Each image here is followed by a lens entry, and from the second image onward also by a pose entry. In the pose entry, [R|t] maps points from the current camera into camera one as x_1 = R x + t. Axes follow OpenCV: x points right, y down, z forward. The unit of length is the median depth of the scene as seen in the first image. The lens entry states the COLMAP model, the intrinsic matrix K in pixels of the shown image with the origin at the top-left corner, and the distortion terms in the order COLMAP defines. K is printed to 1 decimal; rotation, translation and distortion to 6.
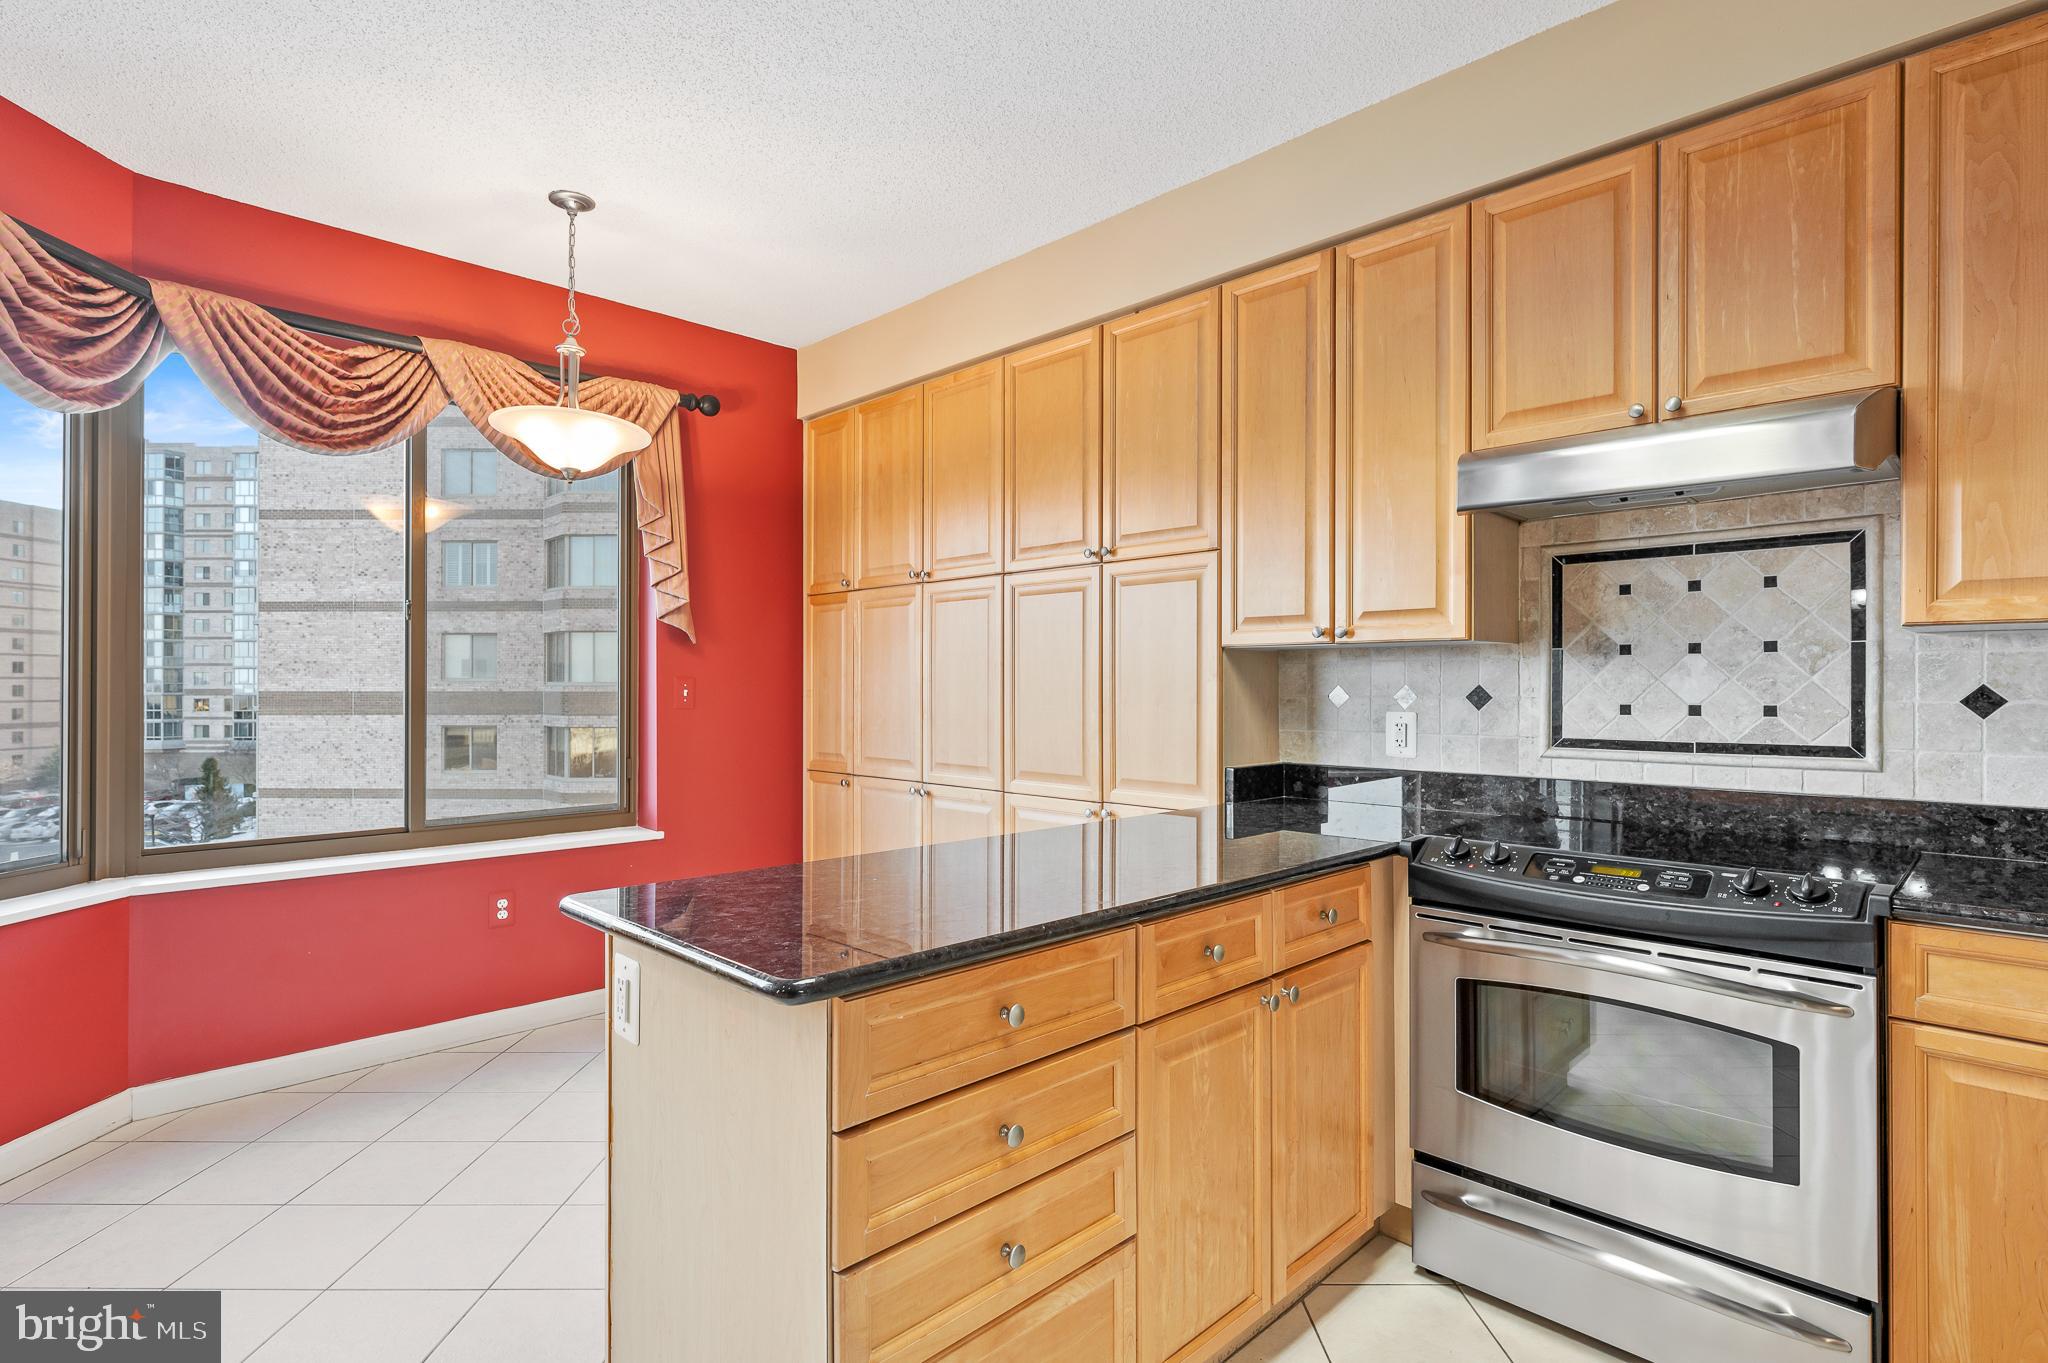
lens RADIAL K [[996.8, 0, 1042.2], [0, 996.8, 682.4], [0, 0, 1]] dist [-0.013404, 0.001257]
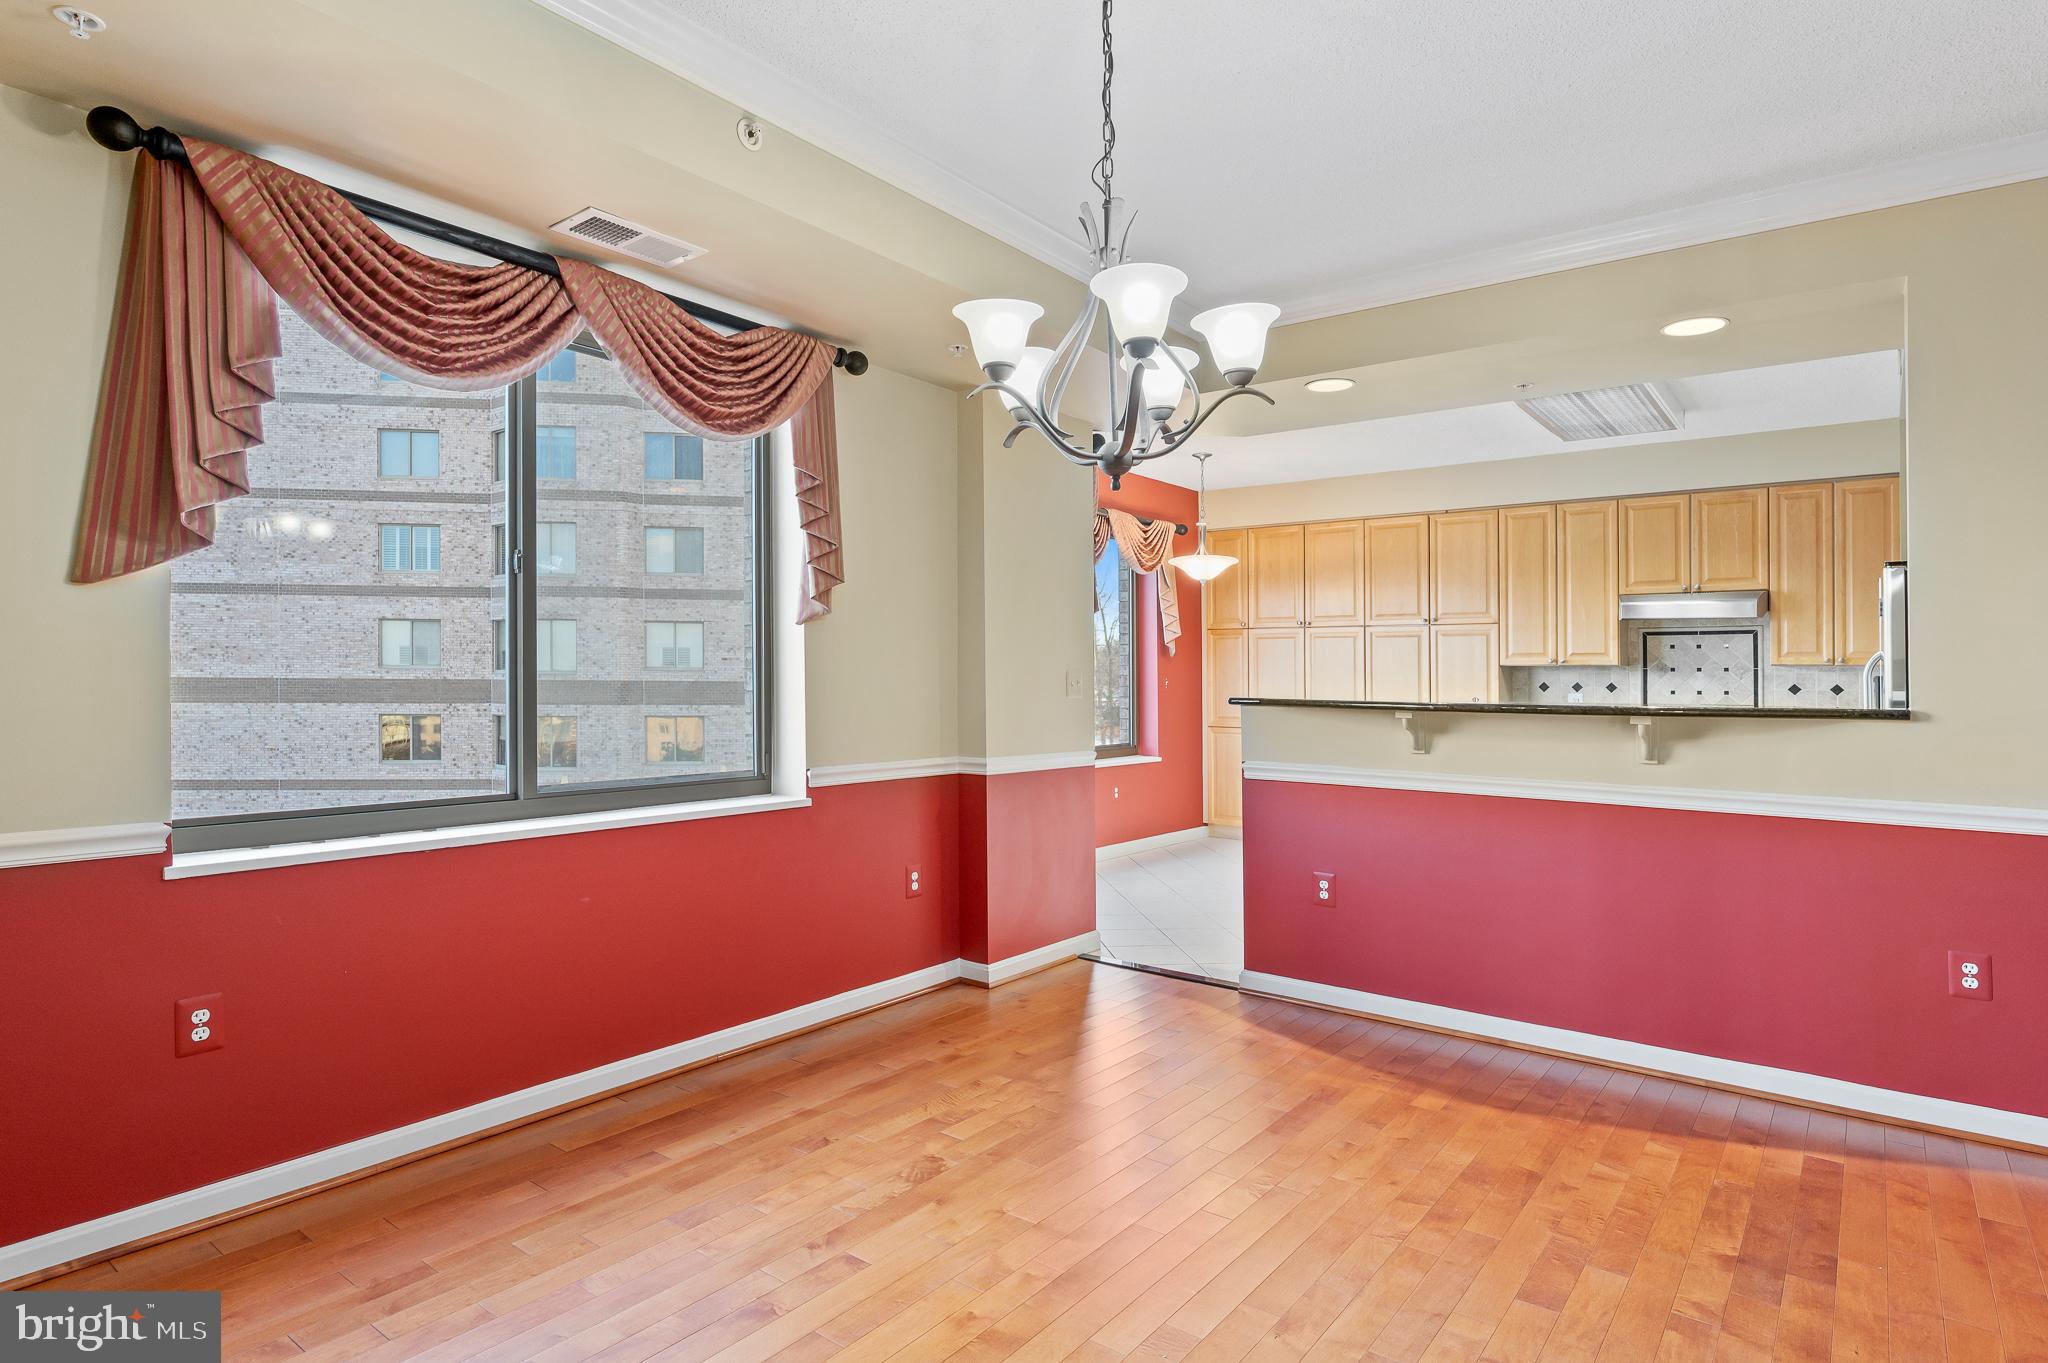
lens RADIAL K [[1053.6, 0, 1037.9], [0, 1053.6, 647.5], [0, 0, 1]] dist [-0.009140, -0.000723]
pose [[0.994514, 0.010526, 0.104075, -0.995796], [-0.007902, 0.999641, -0.025599, -0.004769], [-0.104307, 0.024636, 0.994240, -1.152873]]
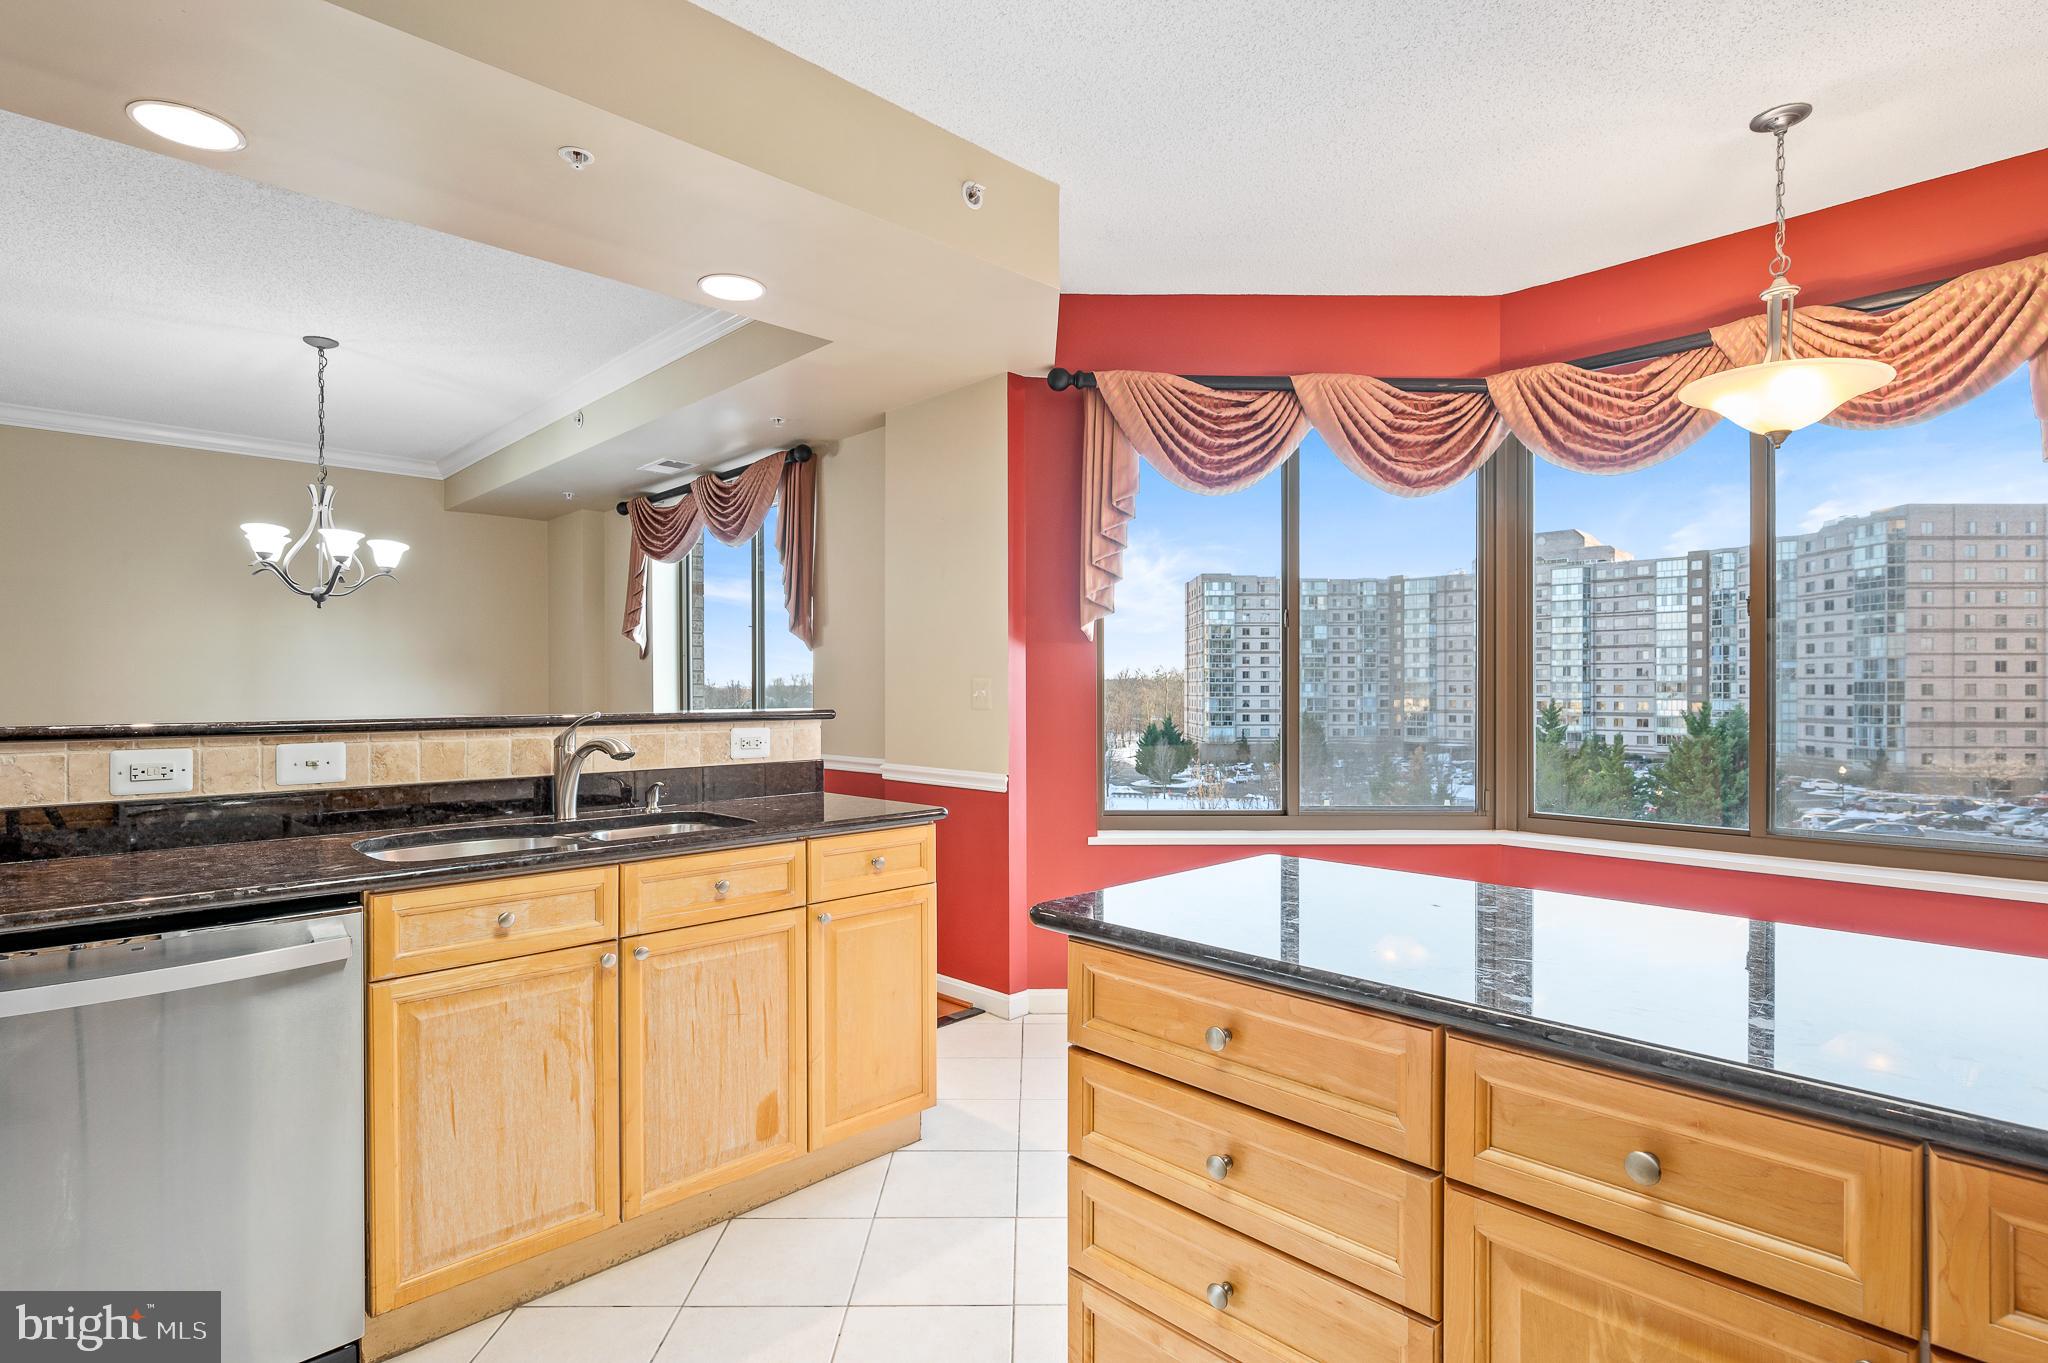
lens RADIAL K [[996.8, 0, 1019.0], [0, 996.8, 697.5], [0, 0, 1]] dist [-0.013404, 0.001257]
pose [[-0.034204, 0.012070, -0.999342, 0.376899], [0.004165, 0.999920, 0.011934, 0.001478], [0.999406, -0.003755, -0.034251, 0.347197]]
